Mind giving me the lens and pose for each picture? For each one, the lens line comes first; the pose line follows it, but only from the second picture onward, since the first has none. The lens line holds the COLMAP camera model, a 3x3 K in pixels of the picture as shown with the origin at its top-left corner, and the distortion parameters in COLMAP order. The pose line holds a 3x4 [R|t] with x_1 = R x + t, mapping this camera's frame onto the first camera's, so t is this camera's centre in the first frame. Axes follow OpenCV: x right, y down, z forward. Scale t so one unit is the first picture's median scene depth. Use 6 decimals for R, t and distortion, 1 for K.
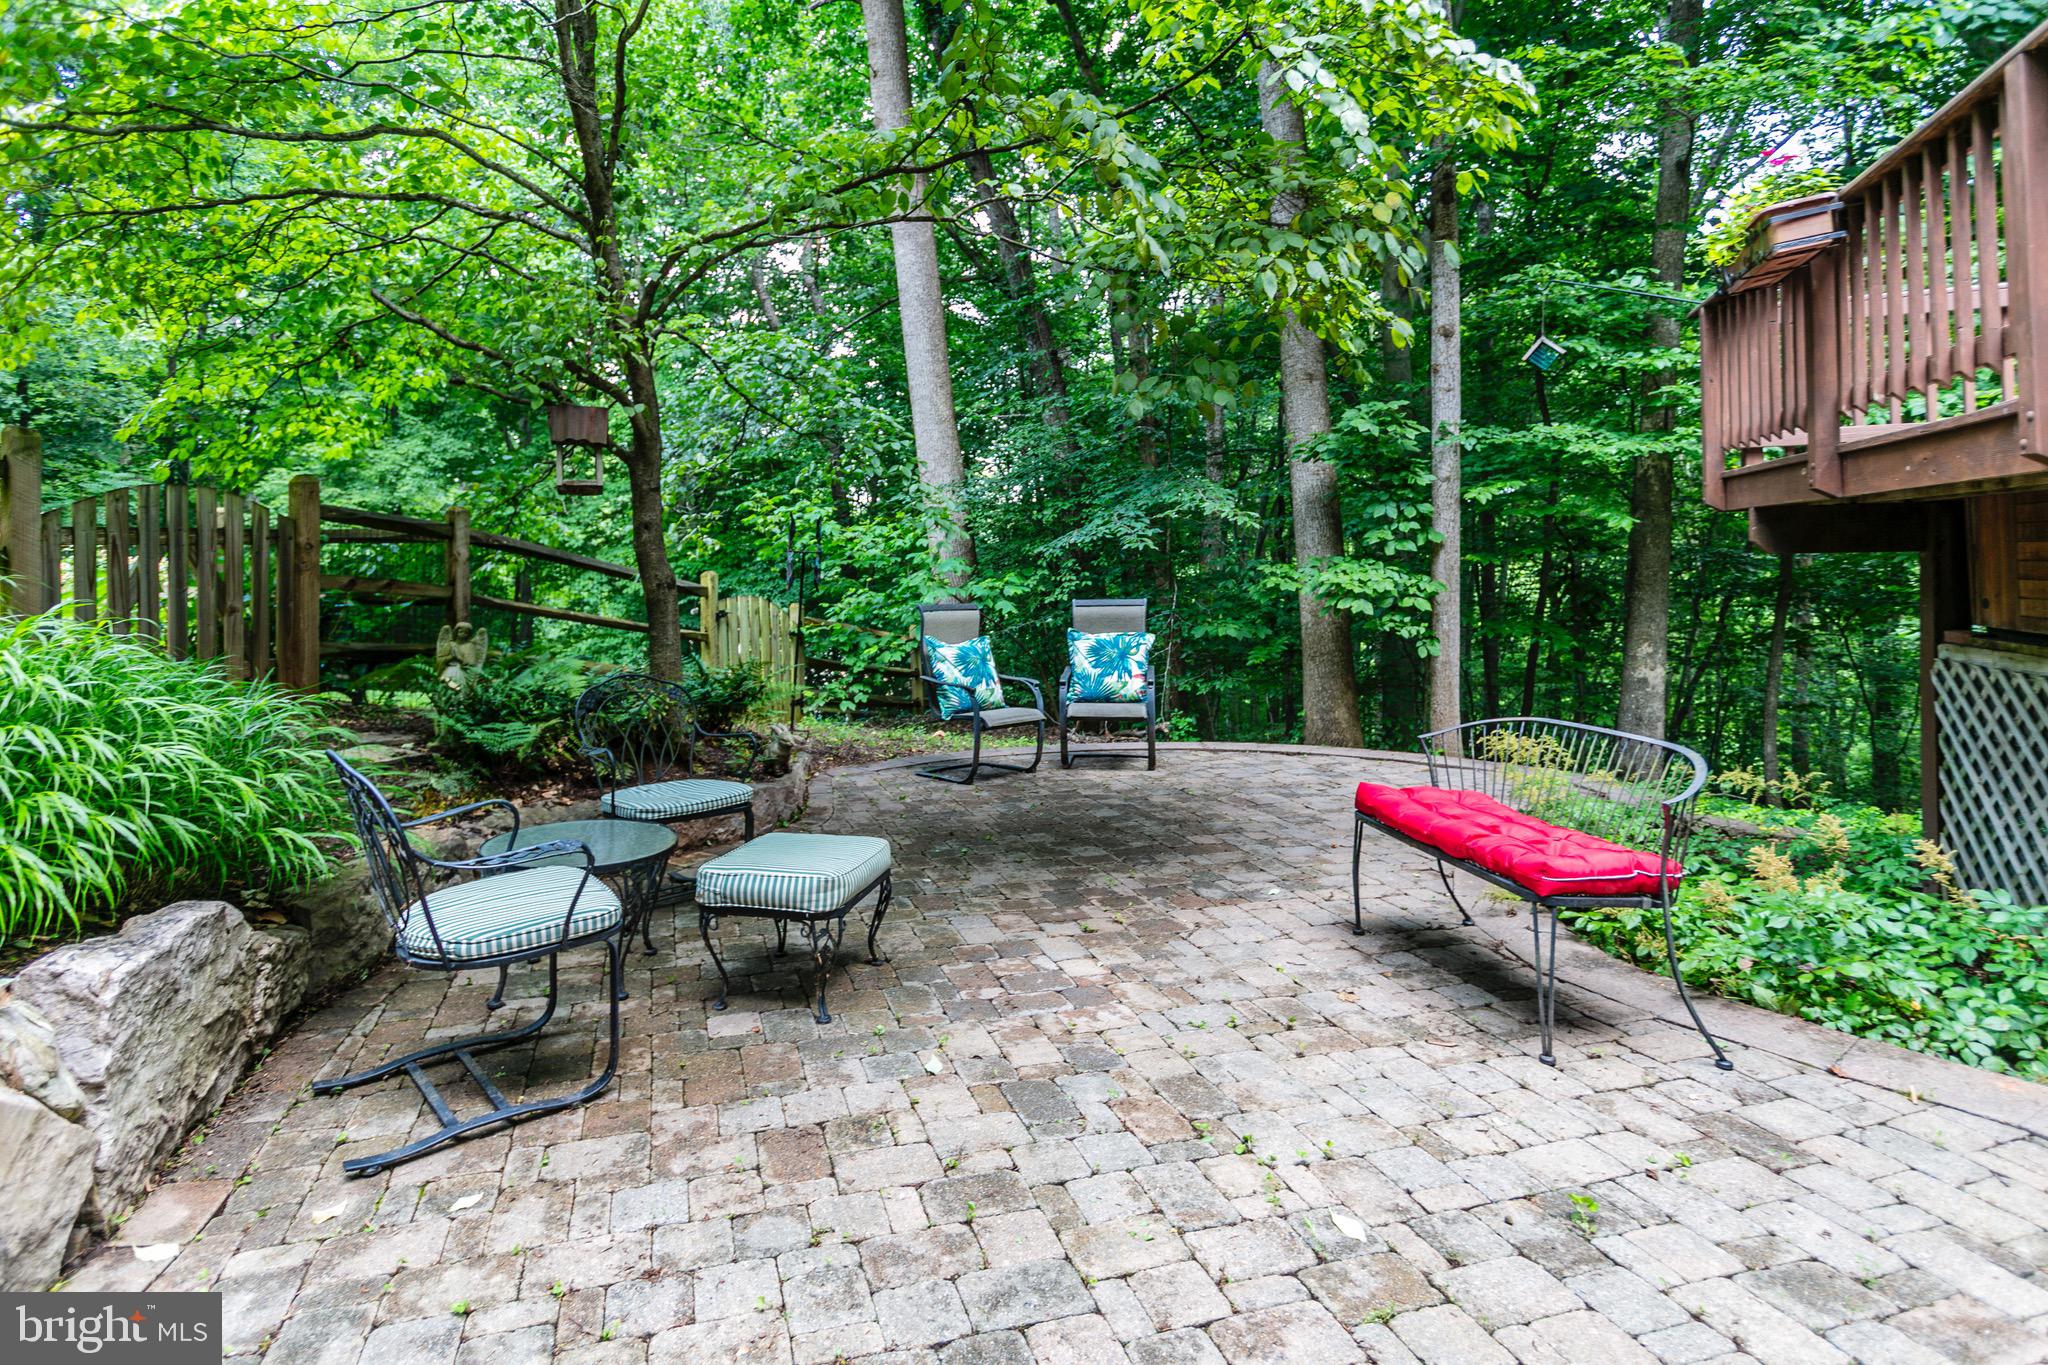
lens RADIAL K [[1049.5, 0, 1020.5], [0, 1049.5, 579.8], [0, 0, 1]] dist [0.000063, 0.000012]
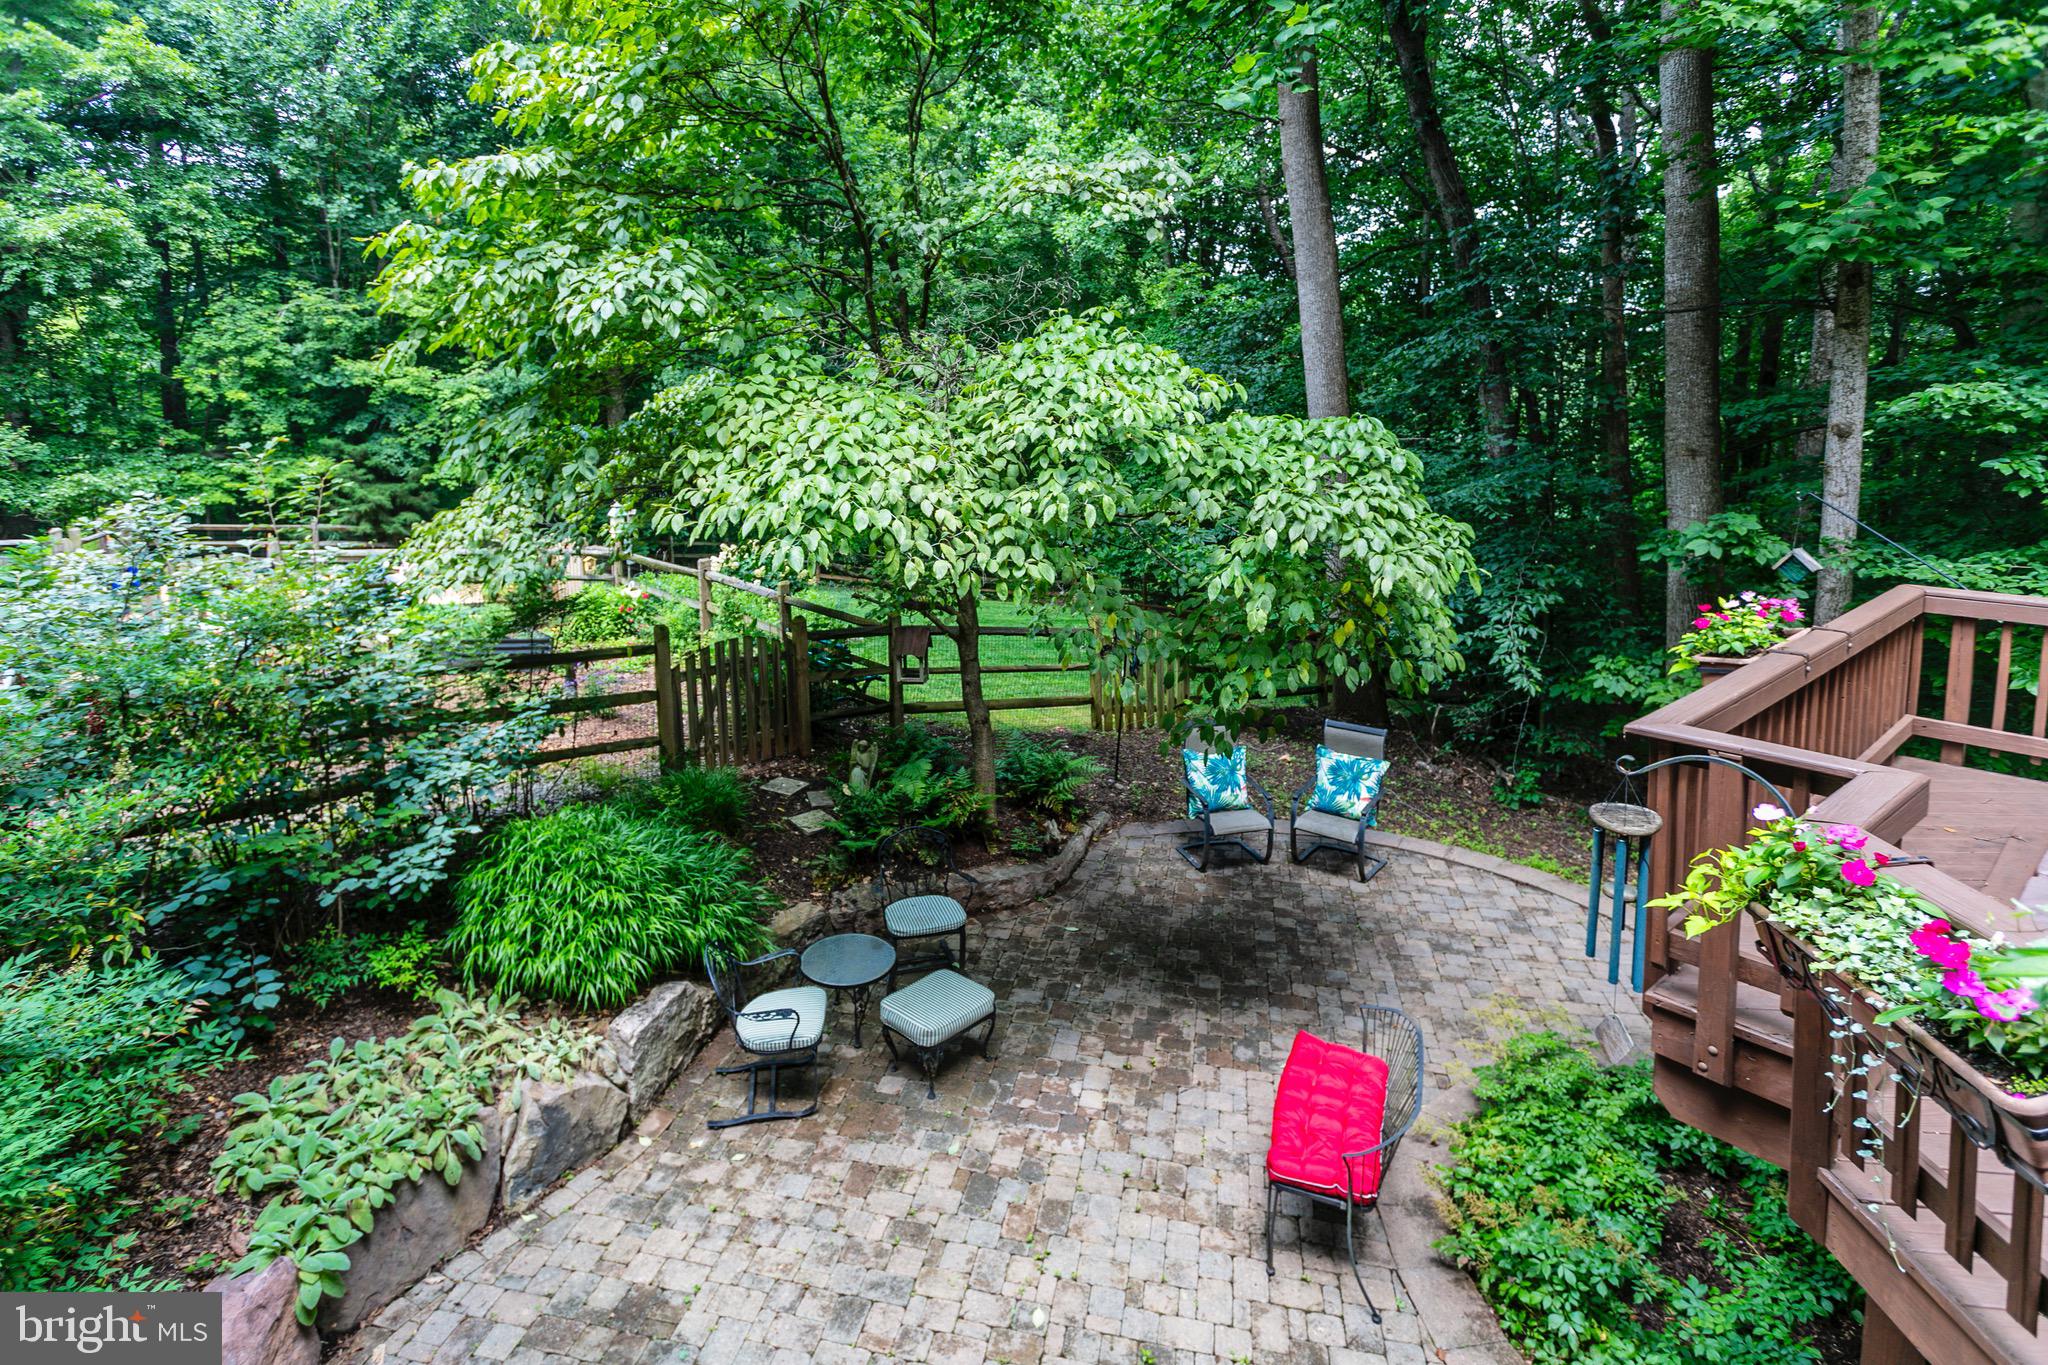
lens RADIAL K [[1049.5, 0, 1020.5], [0, 1049.5, 579.8], [0, 0, 1]] dist [0.000063, 0.000012]
pose [[0.867347, 0.078636, -0.491452, 0.955624], [-0.005751, 0.988957, 0.148091, -0.927108], [0.497670, -0.125620, 0.858221, -0.514344]]
